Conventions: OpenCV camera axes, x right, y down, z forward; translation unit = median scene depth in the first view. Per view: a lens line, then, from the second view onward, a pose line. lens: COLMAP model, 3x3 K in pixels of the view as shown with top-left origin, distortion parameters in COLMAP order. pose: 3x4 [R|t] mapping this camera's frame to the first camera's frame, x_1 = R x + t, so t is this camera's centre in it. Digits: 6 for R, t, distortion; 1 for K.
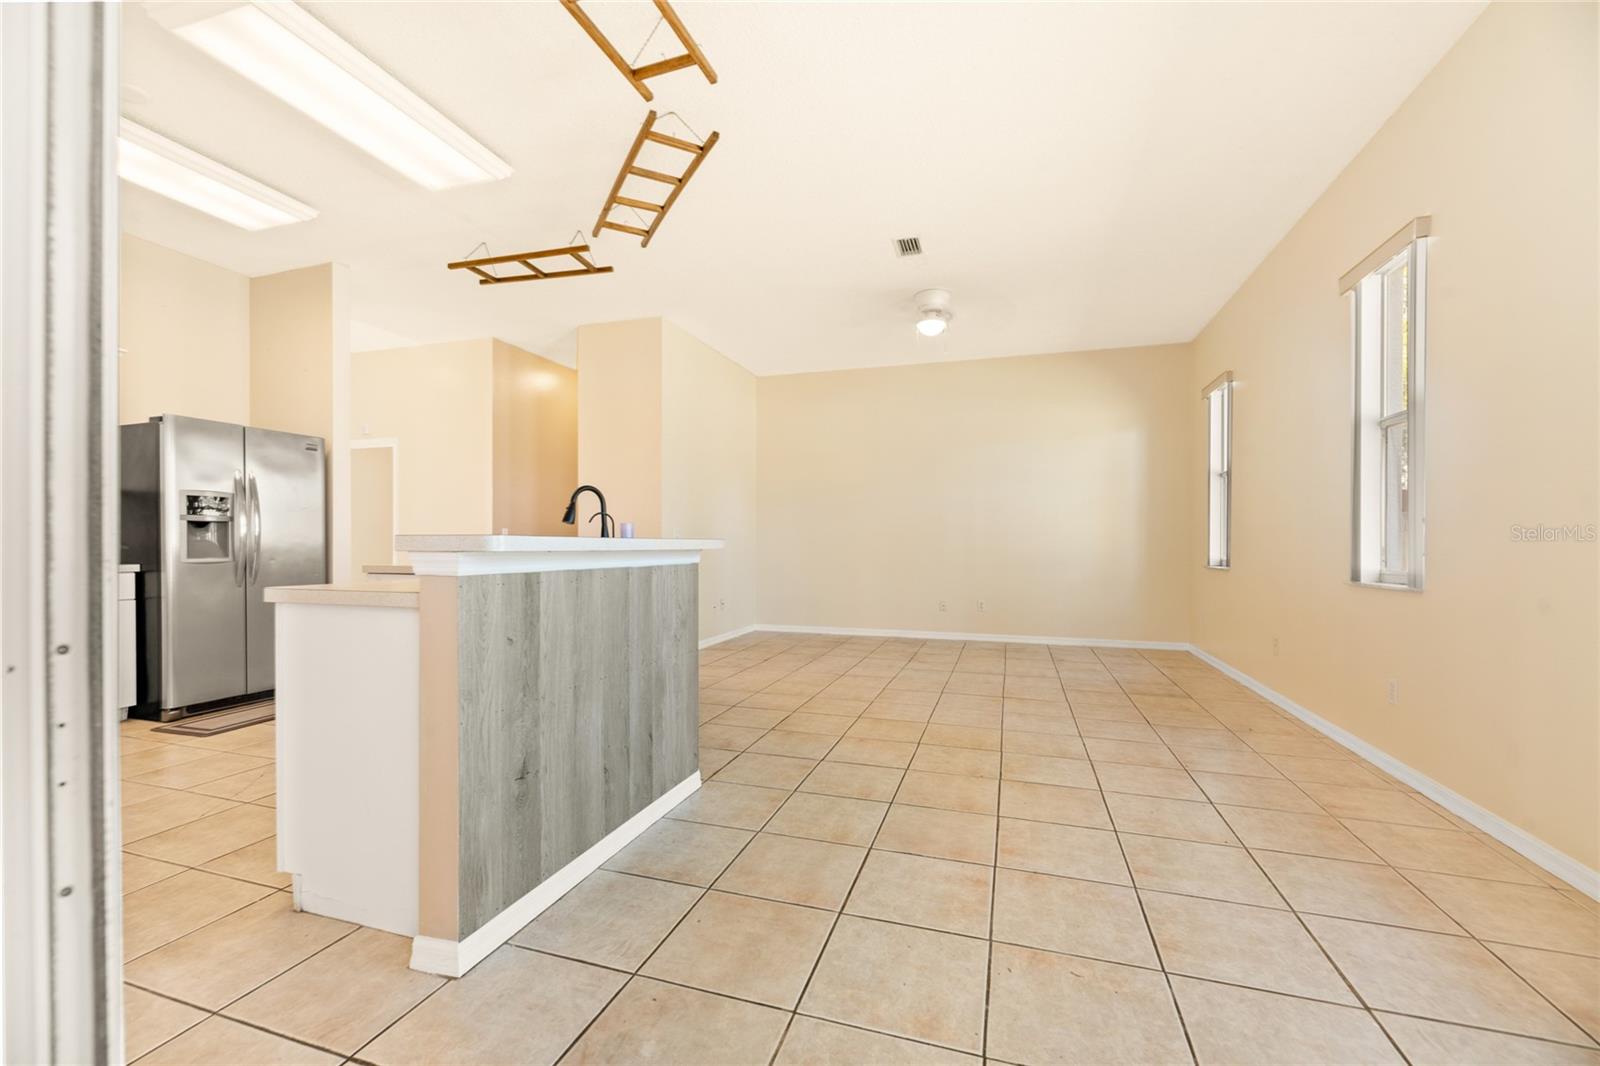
lens RADIAL K [[653.3, 0, 784.2], [0, 653.3, 540.6], [0, 0, 1]] dist [0.004873, -0.000090]
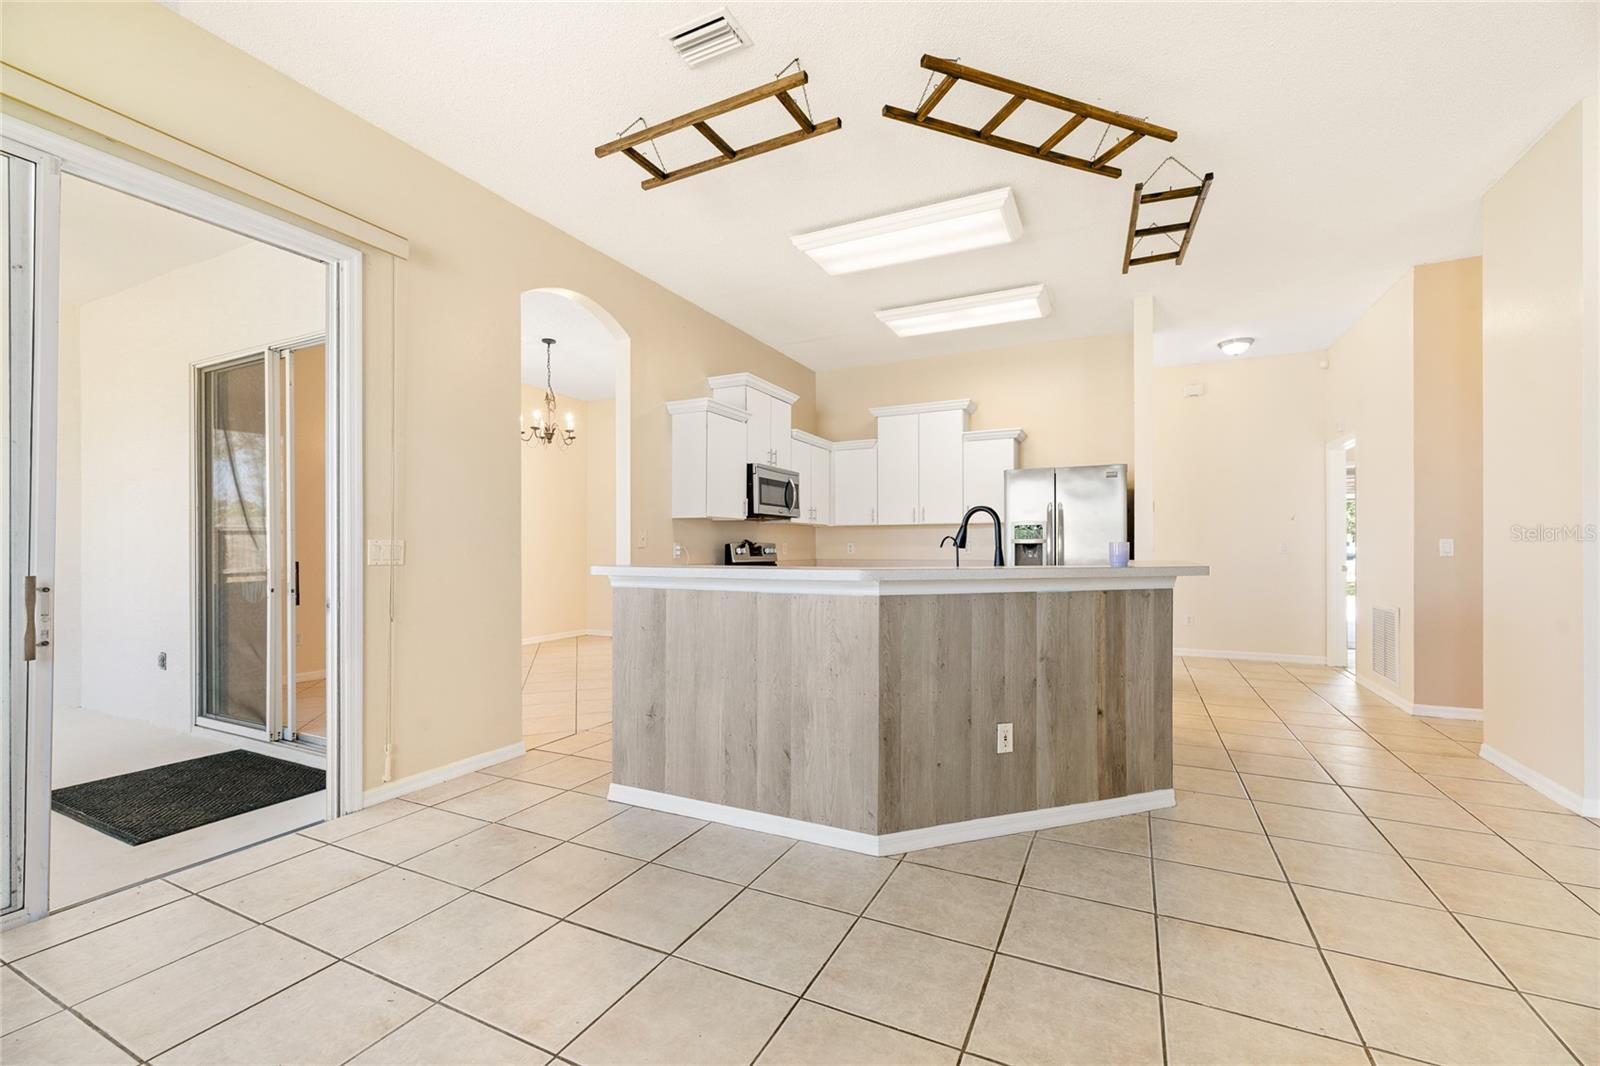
lens RADIAL K [[653.3, 0, 810.4], [0, 653.3, 541.9], [0, 0, 1]] dist [0.004873, -0.000090]
pose [[-0.117928, -0.010790, -0.992964, 0.533844], [0.006655, 0.999910, -0.011656, -0.020046], [0.993000, -0.007983, -0.117846, 0.733555]]
